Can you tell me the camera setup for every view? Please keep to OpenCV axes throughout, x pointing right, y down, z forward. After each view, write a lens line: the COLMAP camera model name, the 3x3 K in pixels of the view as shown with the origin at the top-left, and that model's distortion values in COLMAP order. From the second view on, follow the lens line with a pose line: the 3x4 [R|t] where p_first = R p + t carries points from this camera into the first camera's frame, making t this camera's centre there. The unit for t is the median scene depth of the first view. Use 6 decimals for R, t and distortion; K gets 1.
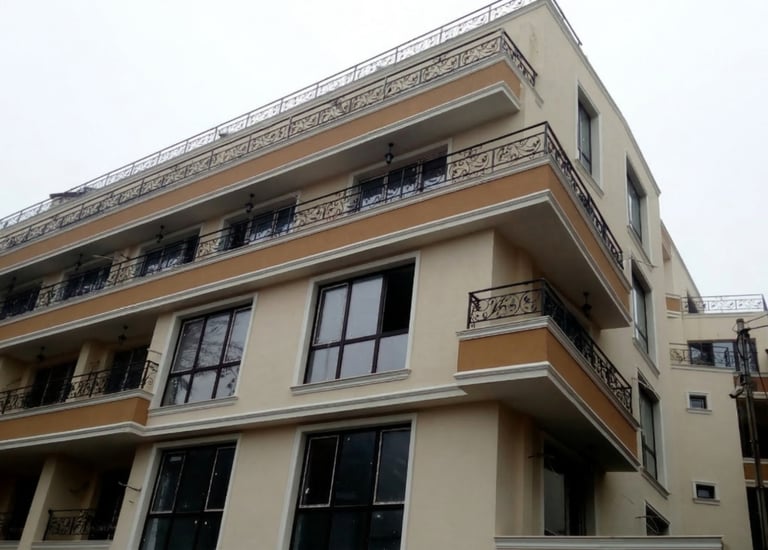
lens RADIAL K [[732.2, 0, 384.7], [0, 732.2, 298.8], [0, 0, 1]] dist [0.024963, -0.003415]
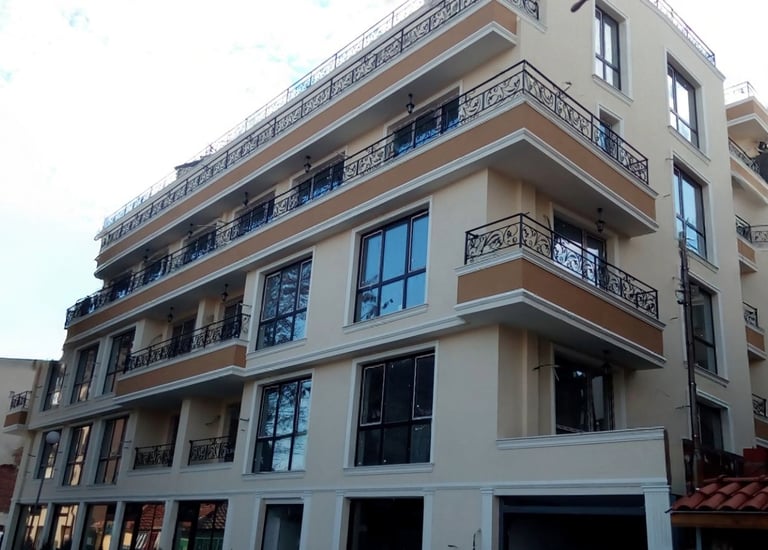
lens RADIAL K [[766.9, 0, 384.0], [0, 766.9, 275.0], [0, 0, 1]] dist [0.006731, -0.003735]
pose [[0.960984, -0.126294, -0.246090, 0.227539], [0.150978, 0.984954, 0.084087, -0.050187], [0.231768, -0.117961, 0.965593, -0.147958]]
